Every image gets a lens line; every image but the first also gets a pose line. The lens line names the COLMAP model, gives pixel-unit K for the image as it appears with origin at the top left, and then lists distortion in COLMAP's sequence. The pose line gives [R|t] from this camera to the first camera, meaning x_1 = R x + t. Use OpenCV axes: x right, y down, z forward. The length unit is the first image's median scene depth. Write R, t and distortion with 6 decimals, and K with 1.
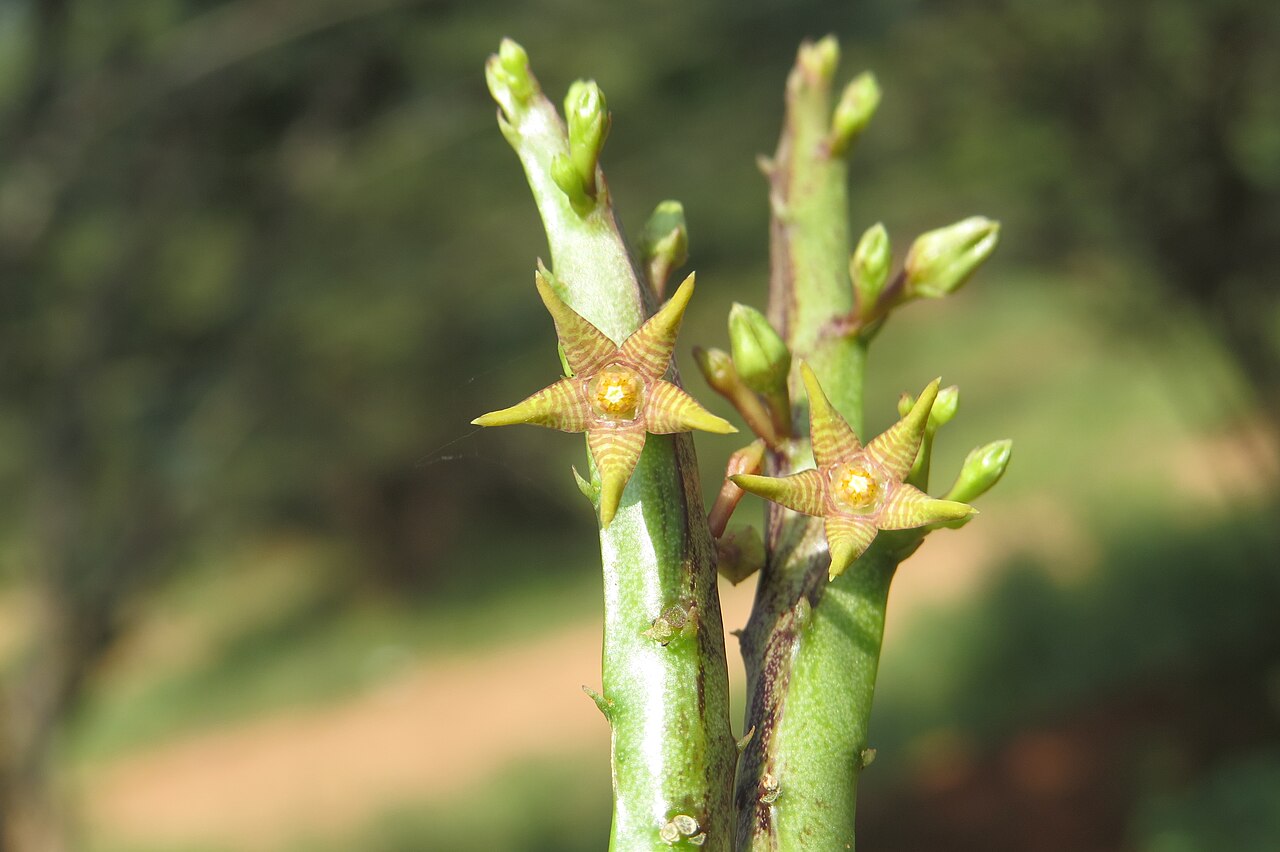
lens RADIAL K [[2479.8, 0, 768.3], [0, 2479.8, 425.9], [0, 0, 1]] dist [-0.341007, -0.022175]
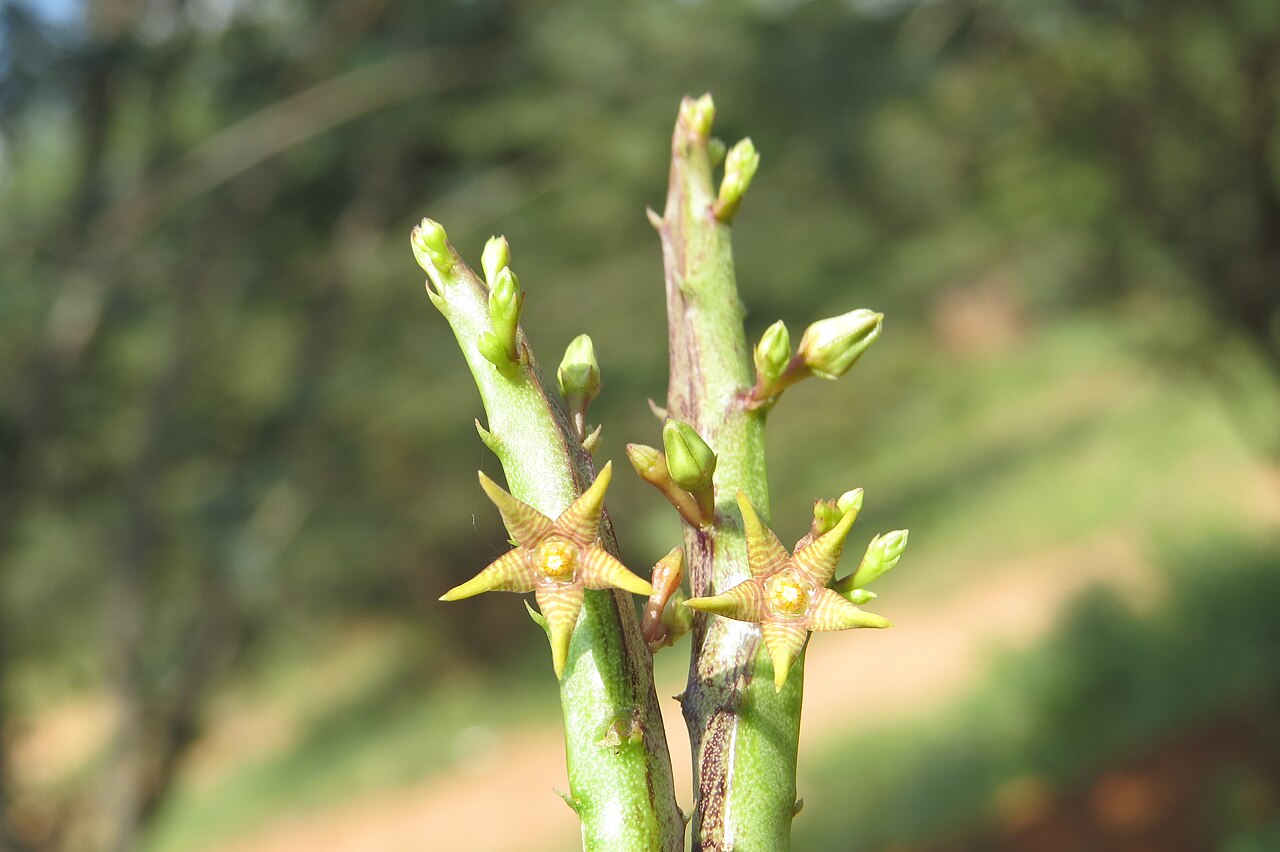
lens RADIAL K [[2479.8, 0, 768.3], [0, 2479.8, 425.9], [0, 0, 1]] dist [-0.341007, -0.022175]
pose [[0.989971, -0.040064, 0.135468, -0.129969], [0.013329, 0.981154, 0.192766, -0.281681], [-0.140638, -0.189028, 0.971849, -0.132053]]
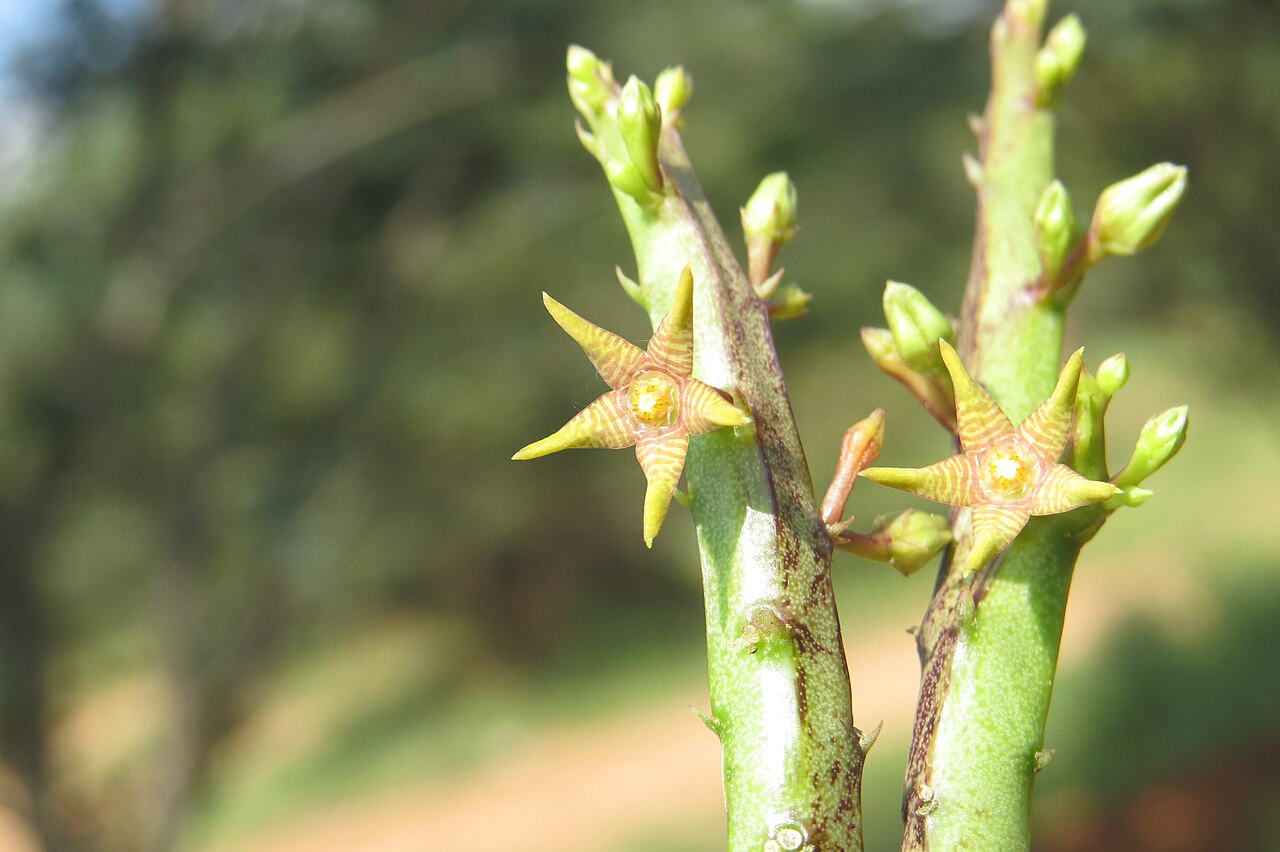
lens RADIAL K [[2479.8, 0, 768.3], [0, 2479.8, 425.9], [0, 0, 1]] dist [-0.341007, -0.022175]
pose [[0.967666, -0.073910, -0.241163, 0.173887], [0.079548, 0.996737, 0.013715, -0.012228], [0.239362, -0.032456, 0.970388, 0.077407]]
